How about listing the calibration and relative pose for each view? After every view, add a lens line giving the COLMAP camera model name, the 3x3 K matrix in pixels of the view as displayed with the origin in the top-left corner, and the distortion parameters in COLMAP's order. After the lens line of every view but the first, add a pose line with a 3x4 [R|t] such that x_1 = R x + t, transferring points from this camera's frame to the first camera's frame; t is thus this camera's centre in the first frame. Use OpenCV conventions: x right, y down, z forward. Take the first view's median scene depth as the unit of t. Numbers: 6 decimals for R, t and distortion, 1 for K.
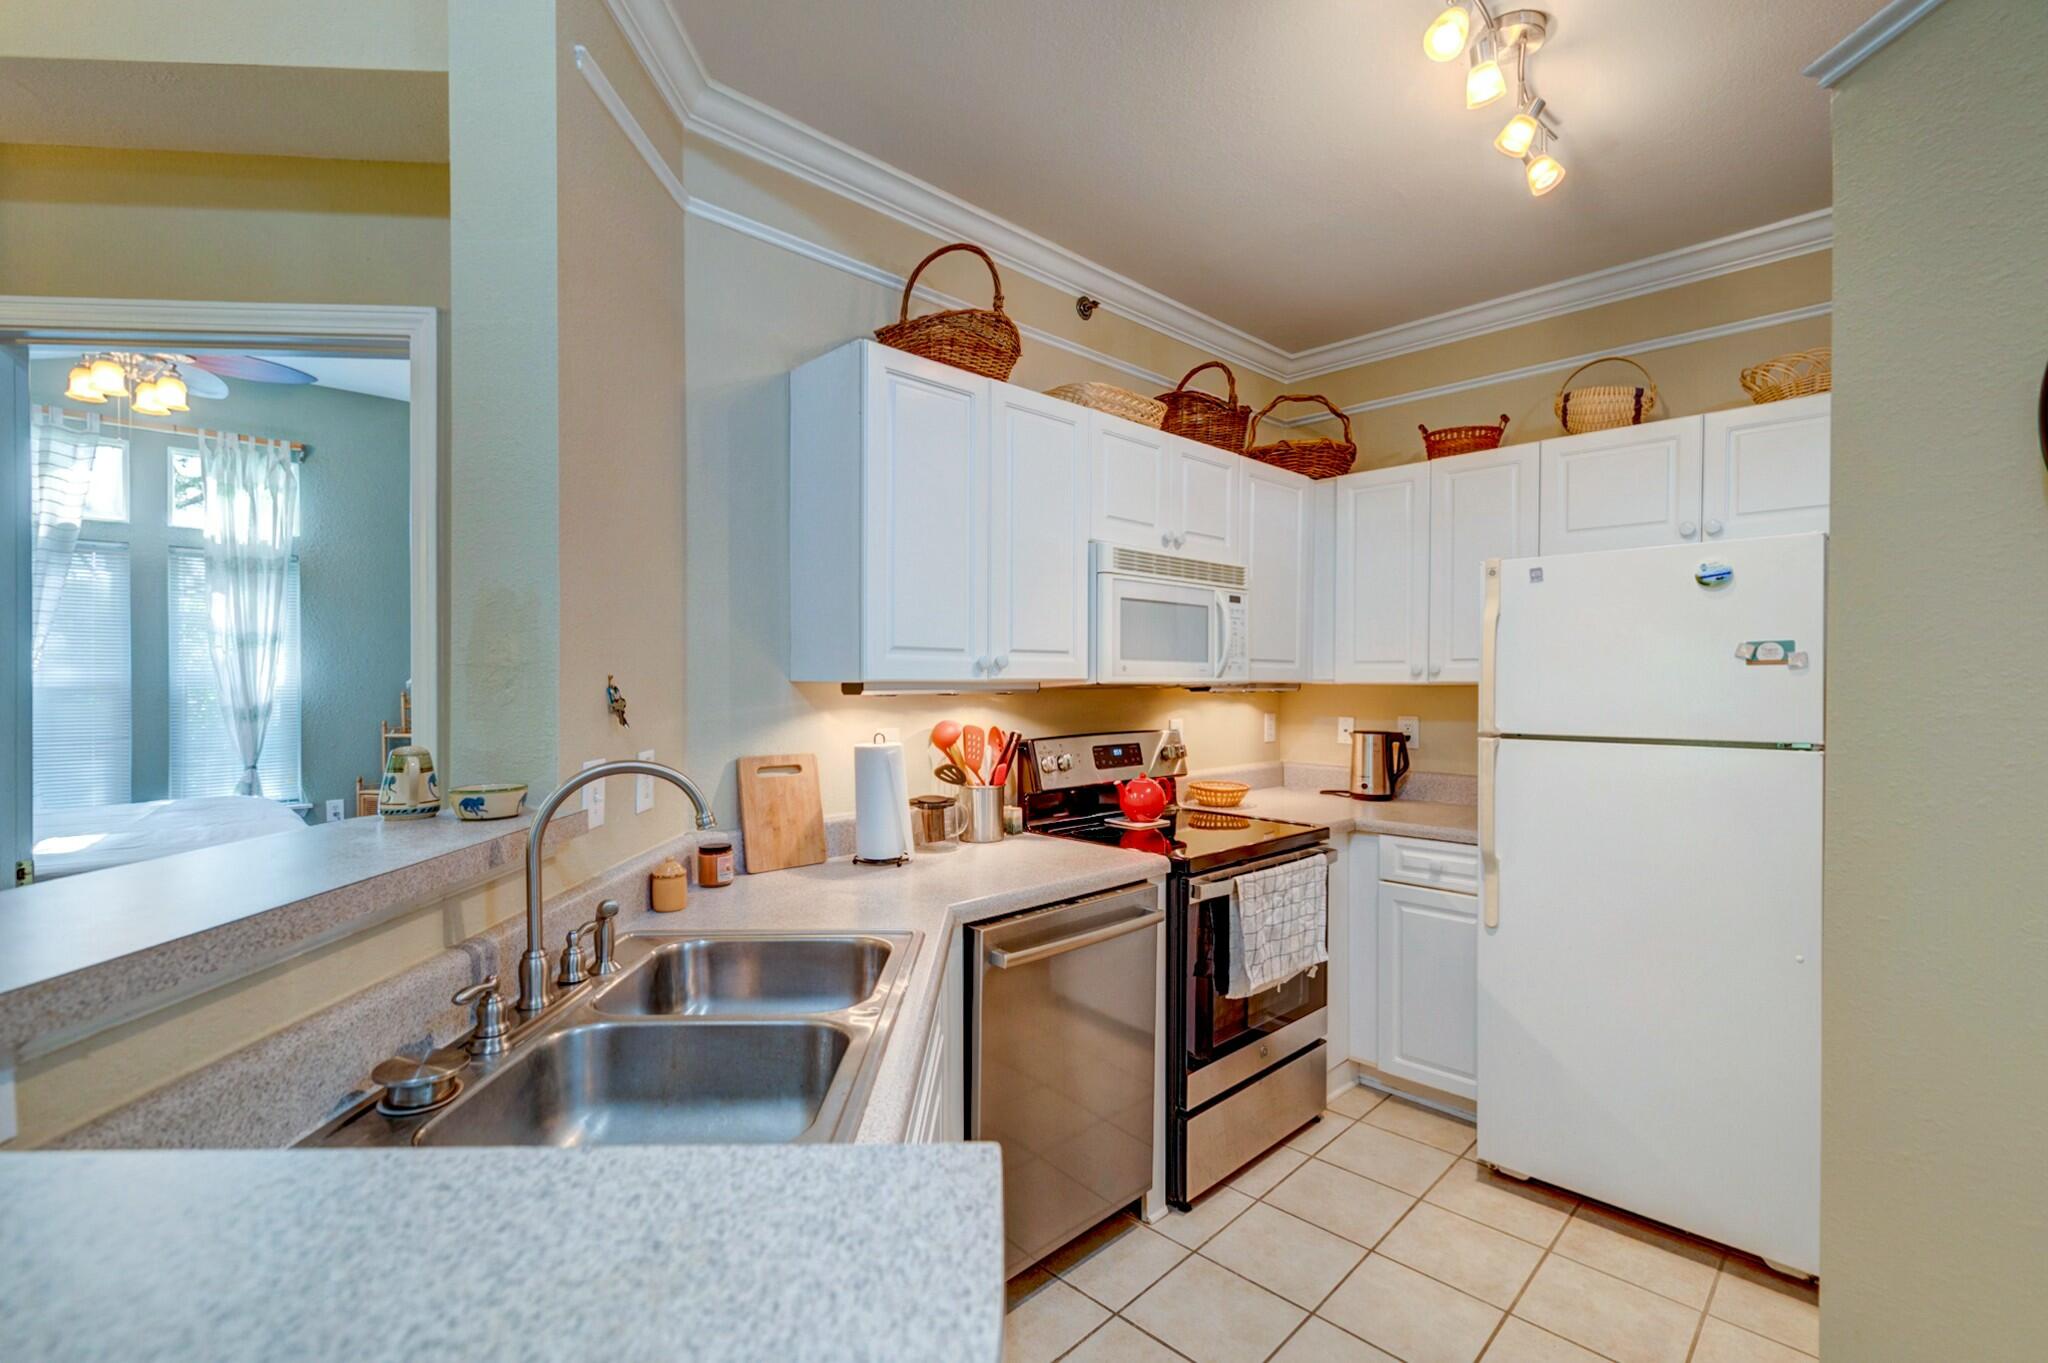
lens RADIAL K [[937.6, 0, 1015.7], [0, 937.6, 686.8], [0, 0, 1]] dist [0.014376, -0.000390]
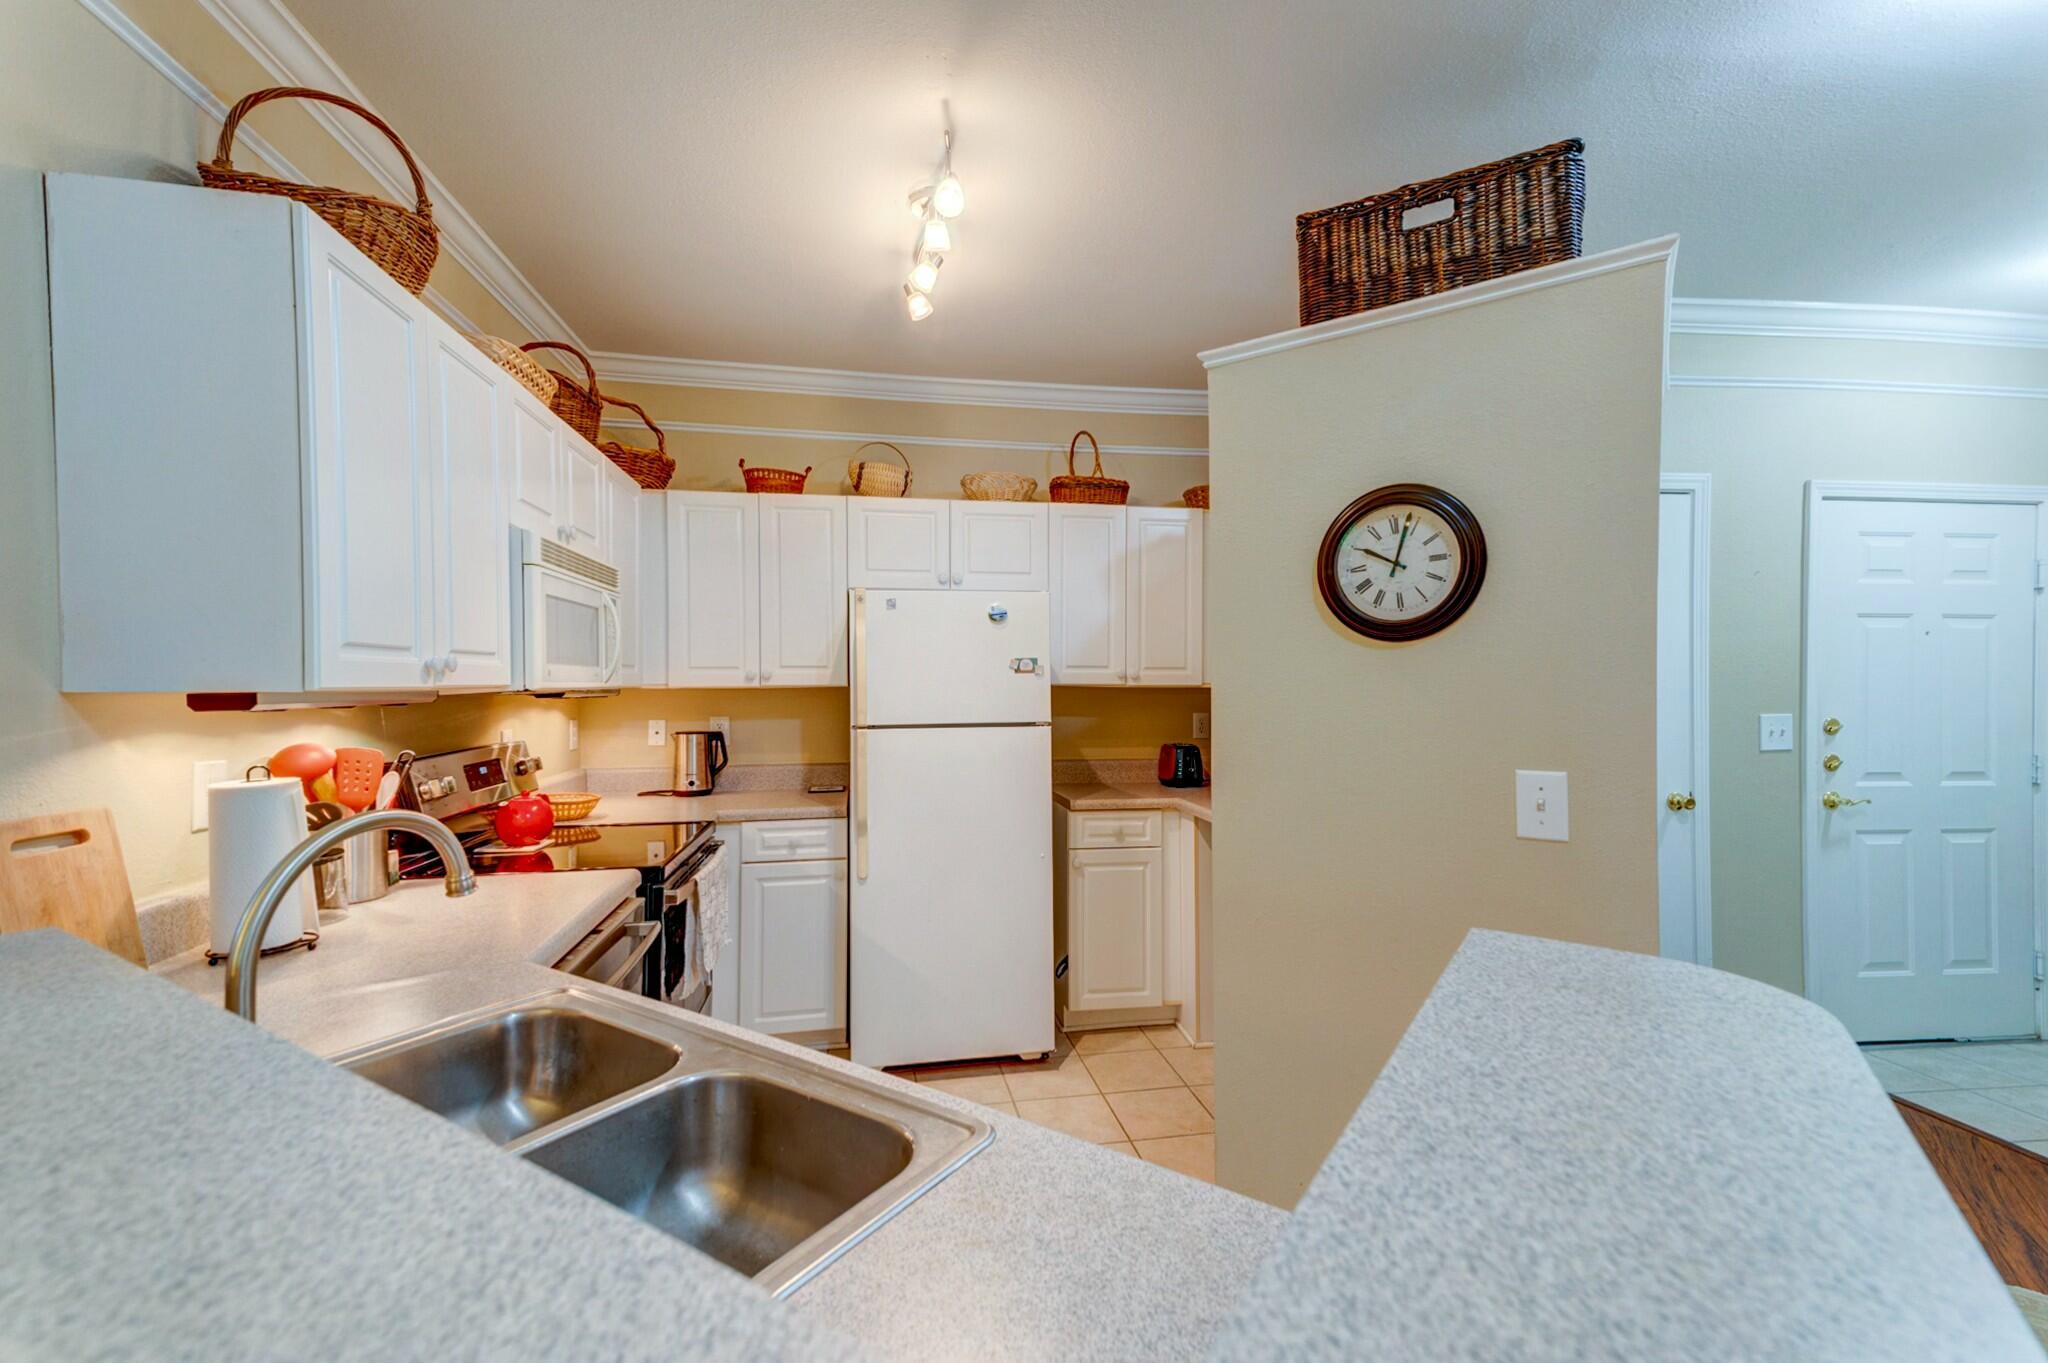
lens RADIAL K [[900.8, 0, 1031.4], [0, 900.8, 685.8], [0, 0, 1]] dist [0.108645, -0.023972]
pose [[0.563029, -0.007612, 0.826402, -0.332539], [0.011508, 0.999933, 0.001370, -0.003122], [-0.826357, 0.008739, 0.563079, 0.108019]]
